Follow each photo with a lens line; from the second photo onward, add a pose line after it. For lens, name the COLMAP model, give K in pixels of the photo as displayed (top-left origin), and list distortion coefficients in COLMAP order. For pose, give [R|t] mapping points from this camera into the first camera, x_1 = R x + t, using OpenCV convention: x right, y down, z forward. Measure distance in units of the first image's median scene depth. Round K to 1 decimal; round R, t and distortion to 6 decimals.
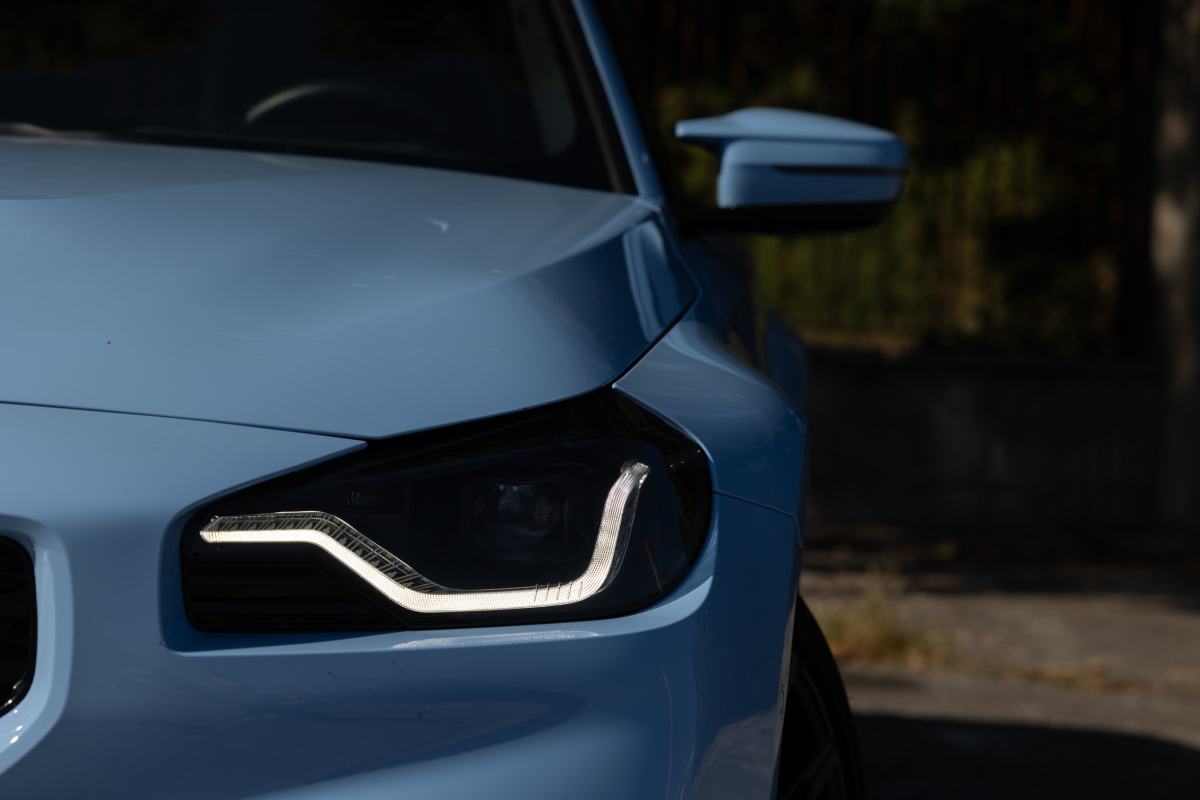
lens RADIAL K [[3998.2, 0, 600.0], [0, 3998.2, 400.0], [0, 0, 1]] dist [0.101081, 1.810409]
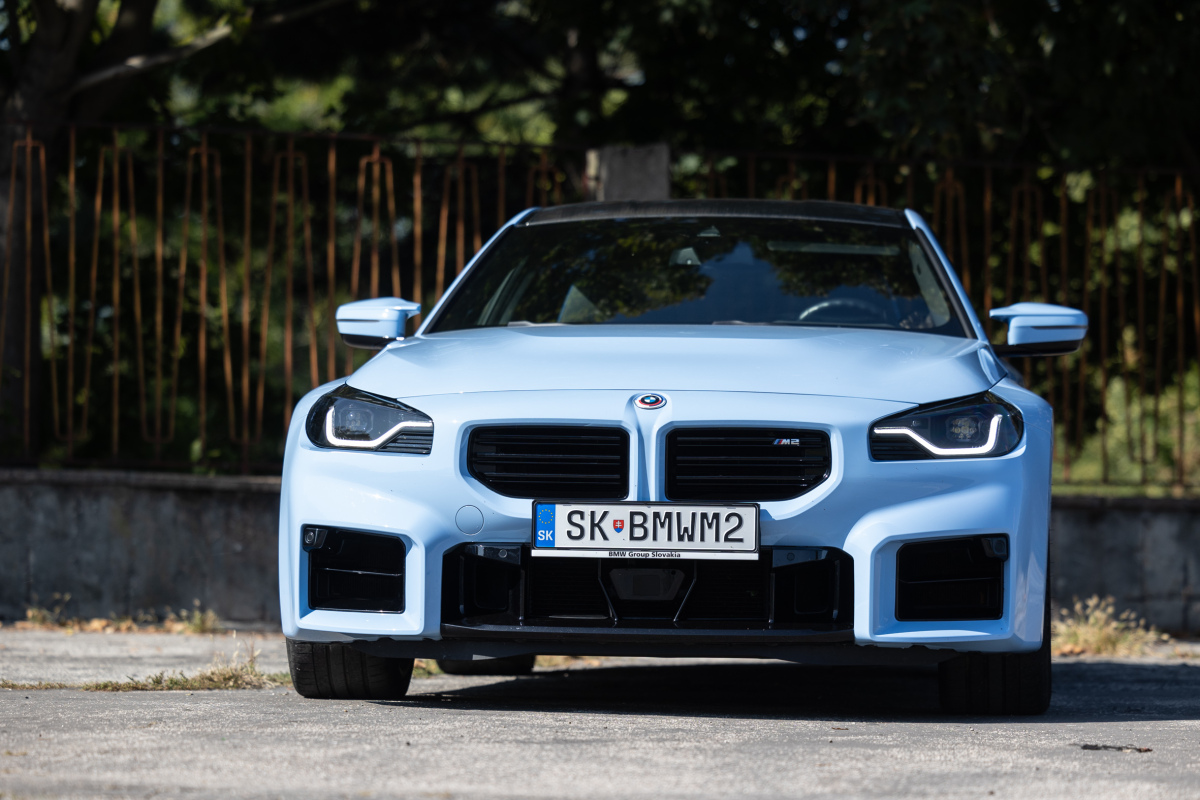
lens RADIAL K [[4160.1, 0, 600.0], [0, 4160.1, 400.0], [0, 0, 1]] dist [-0.194222, -0.344293]
pose [[0.997654, -0.044948, -0.051644, -0.133327], [0.041829, 0.997324, -0.059966, 0.186206], [0.054201, 0.057665, 0.996864, -2.230705]]
